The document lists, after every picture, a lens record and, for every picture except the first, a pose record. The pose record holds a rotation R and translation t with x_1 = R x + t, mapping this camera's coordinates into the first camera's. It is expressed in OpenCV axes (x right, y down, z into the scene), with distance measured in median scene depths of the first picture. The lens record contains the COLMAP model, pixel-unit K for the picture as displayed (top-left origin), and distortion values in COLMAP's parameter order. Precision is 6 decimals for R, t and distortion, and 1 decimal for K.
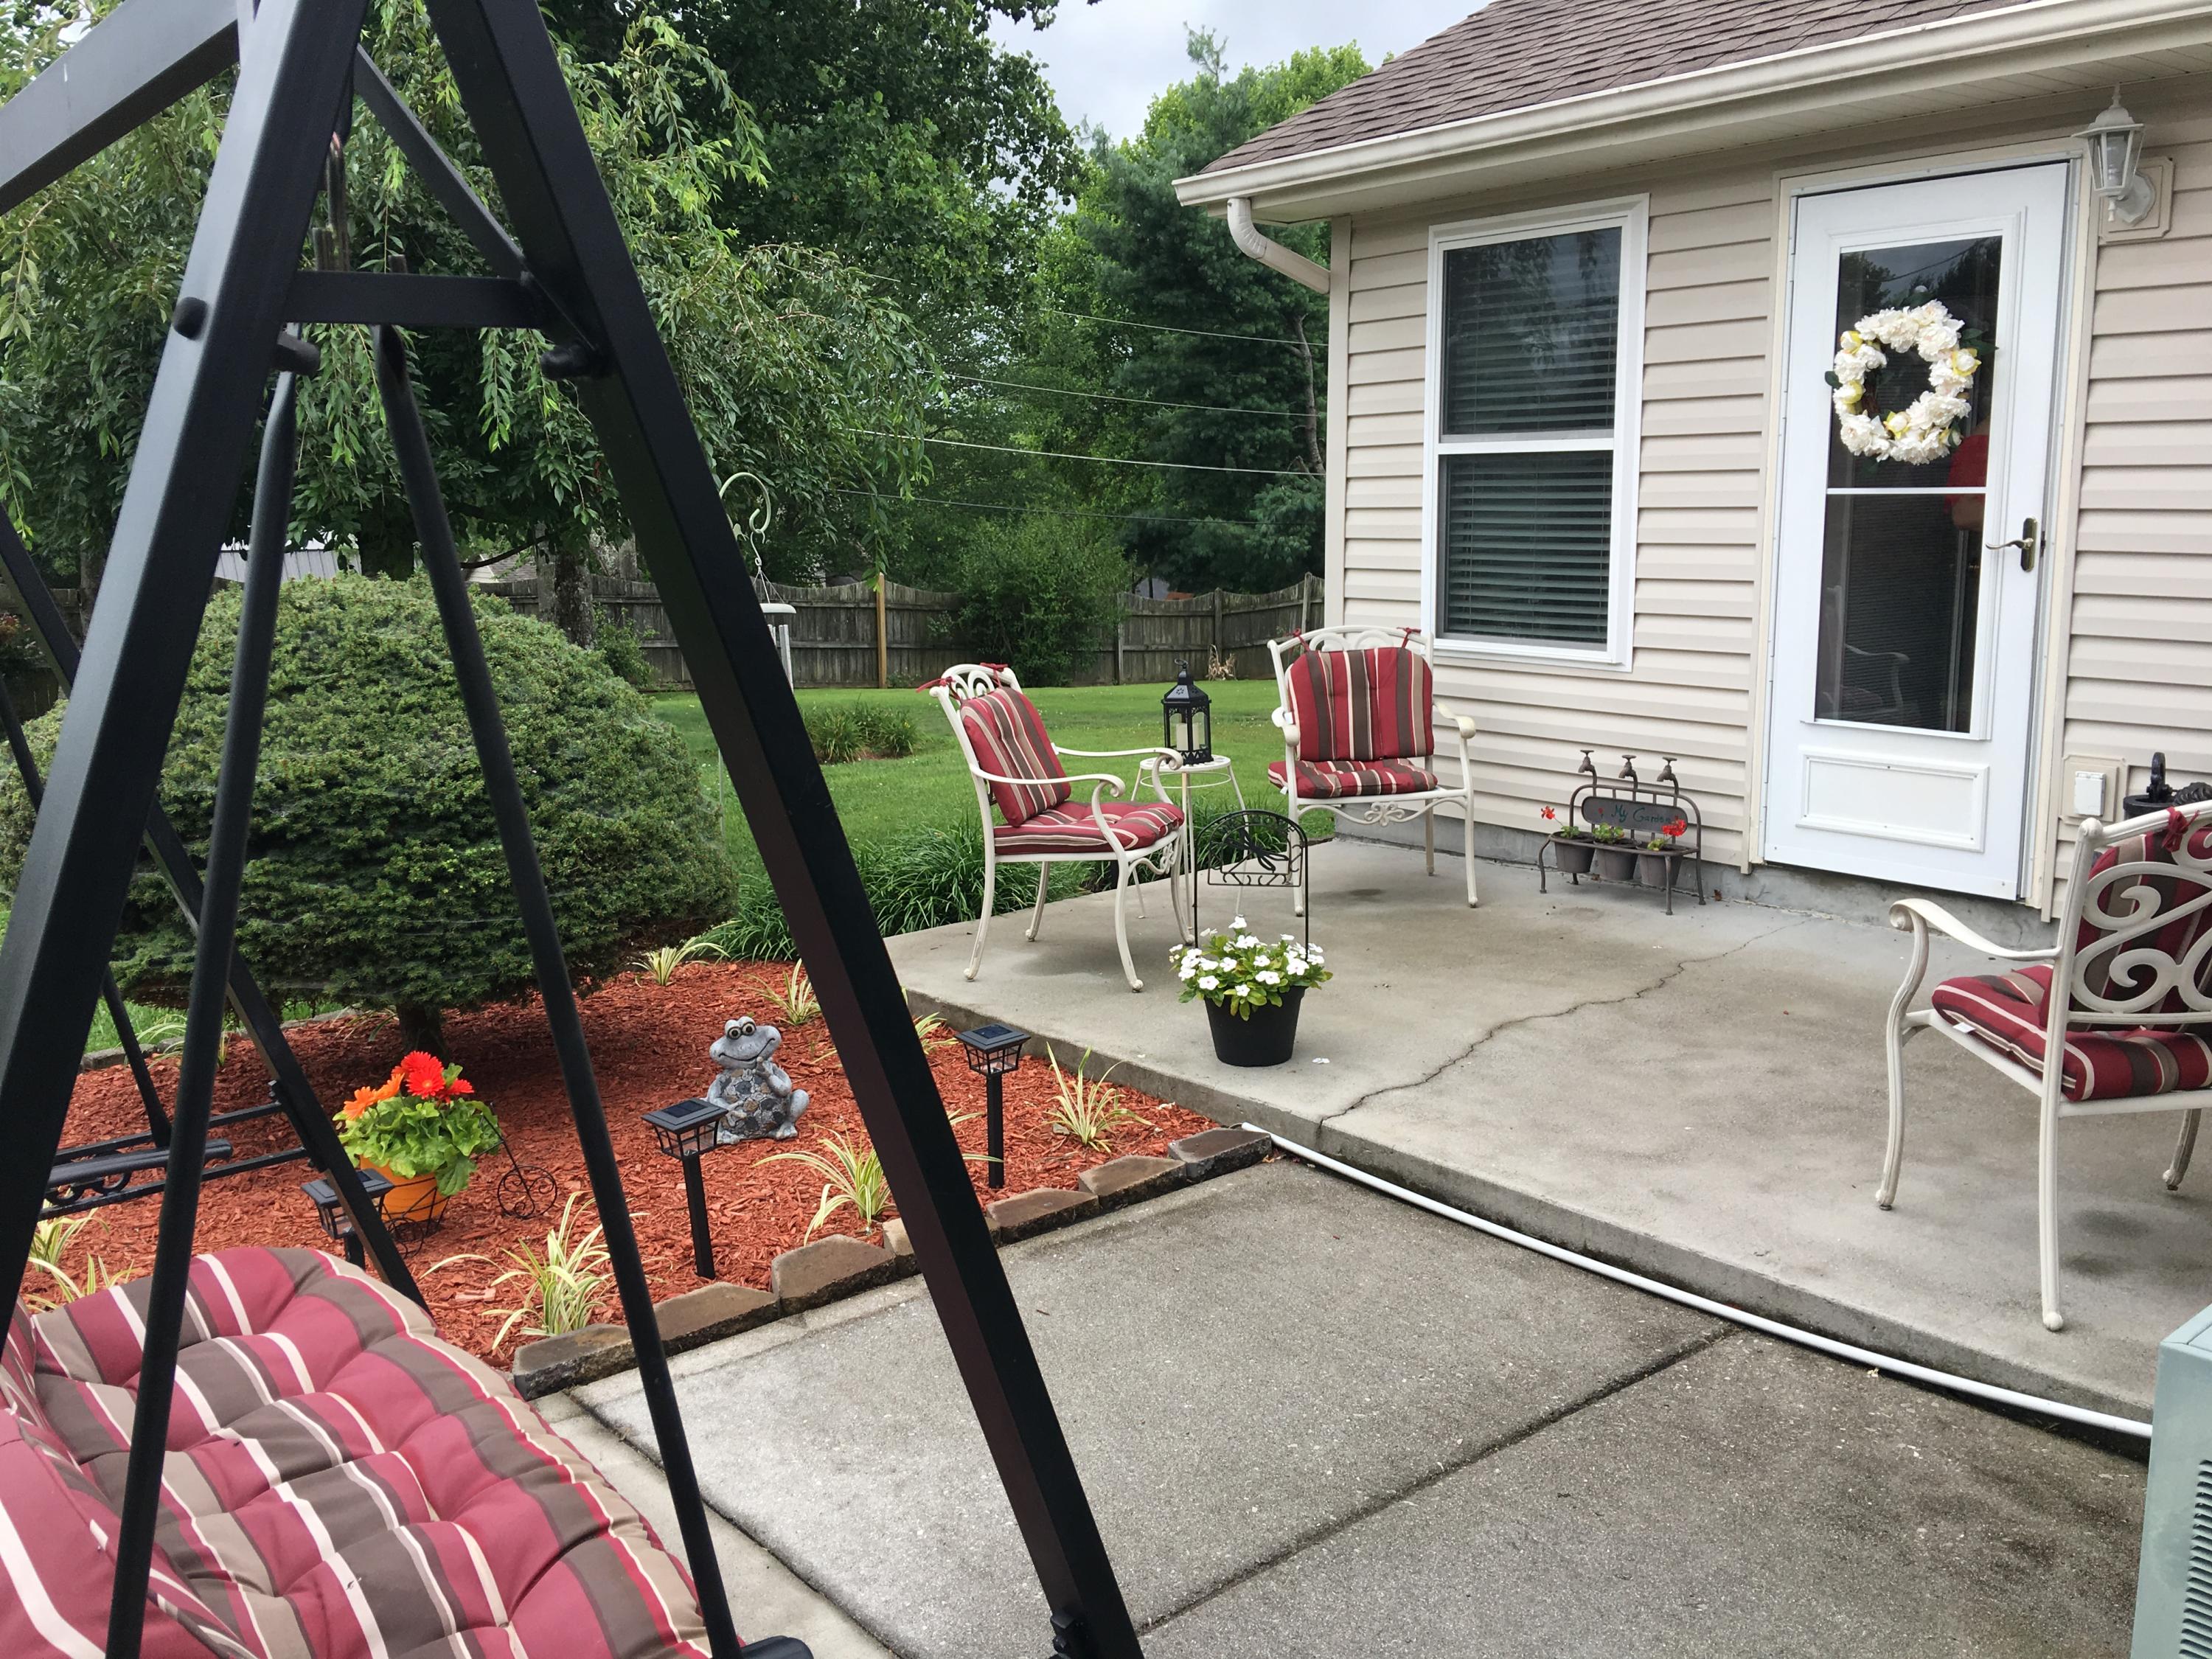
lens RADIAL K [[1891.9, 0, 1109.6], [0, 1891.9, 835.1], [0, 0, 1]] dist [0.060375, -0.007096]
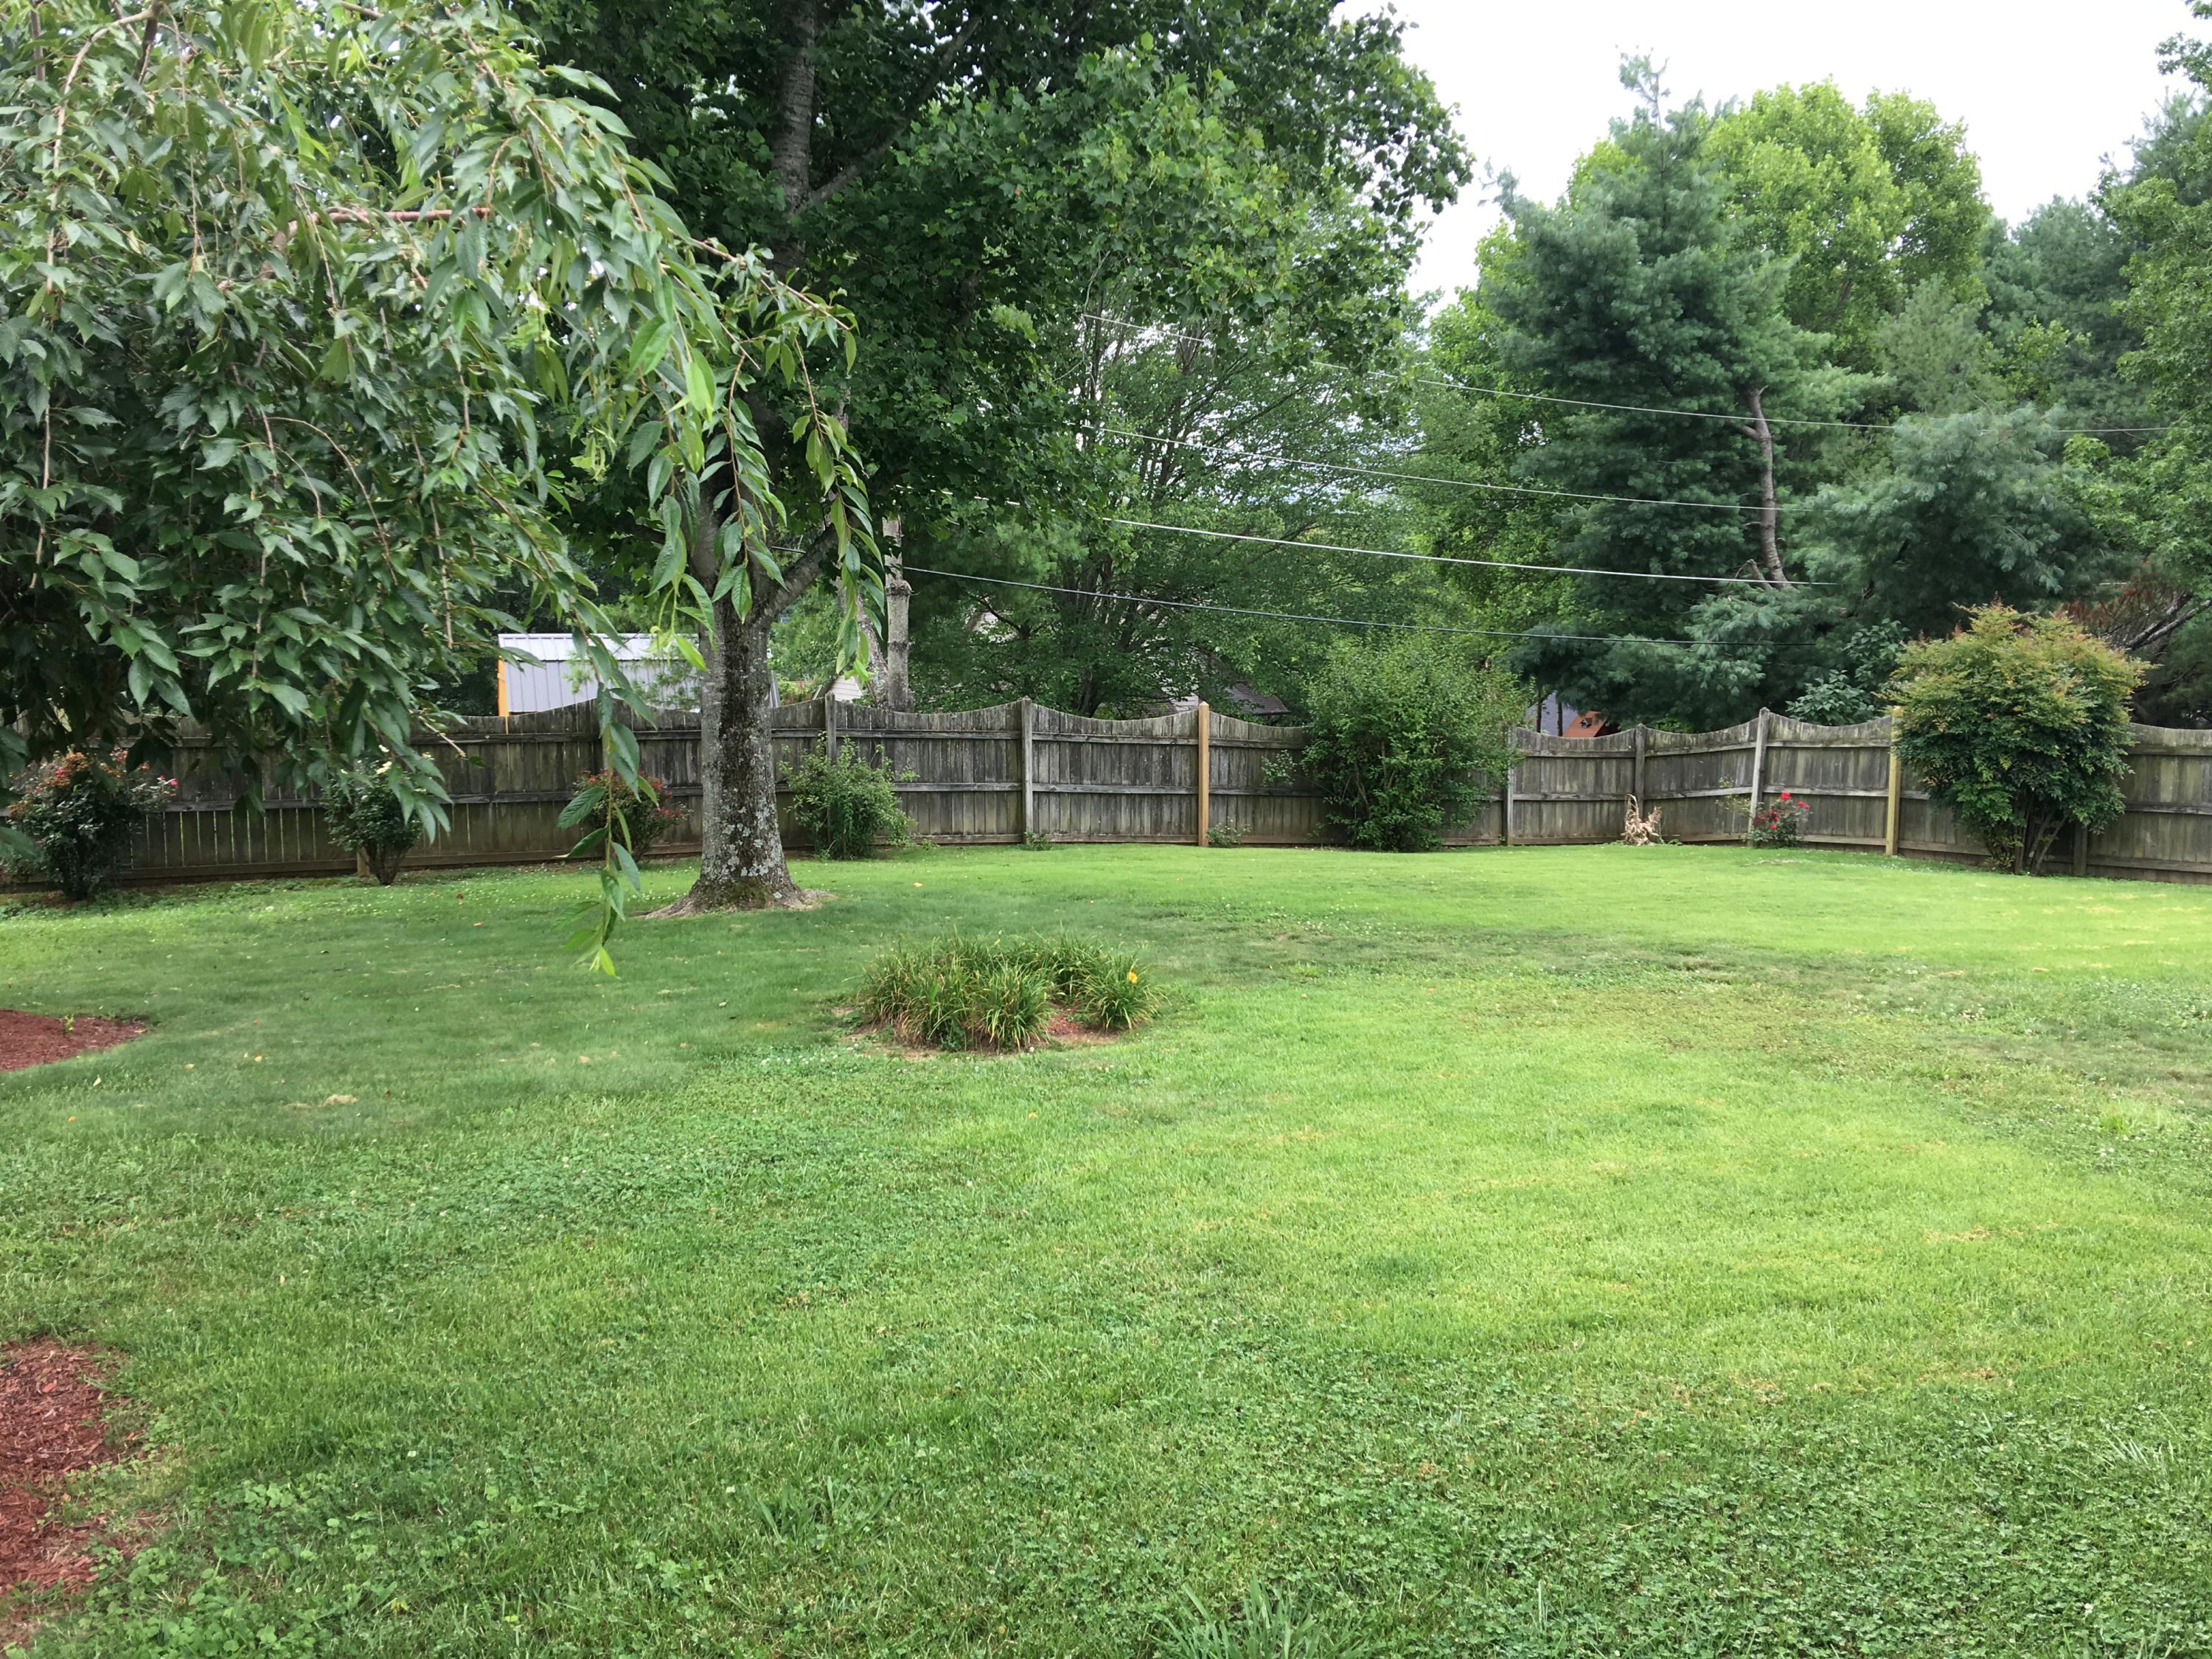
lens RADIAL K [[1891.9, 0, 1078.7], [0, 1891.9, 792.2], [0, 0, 1]] dist [0.060375, -0.007096]
pose [[0.973950, 0.030885, -0.224649, 0.007920], [-0.047374, 0.996534, -0.068382, -0.035897], [0.221758, 0.077243, 0.972037, 0.174173]]
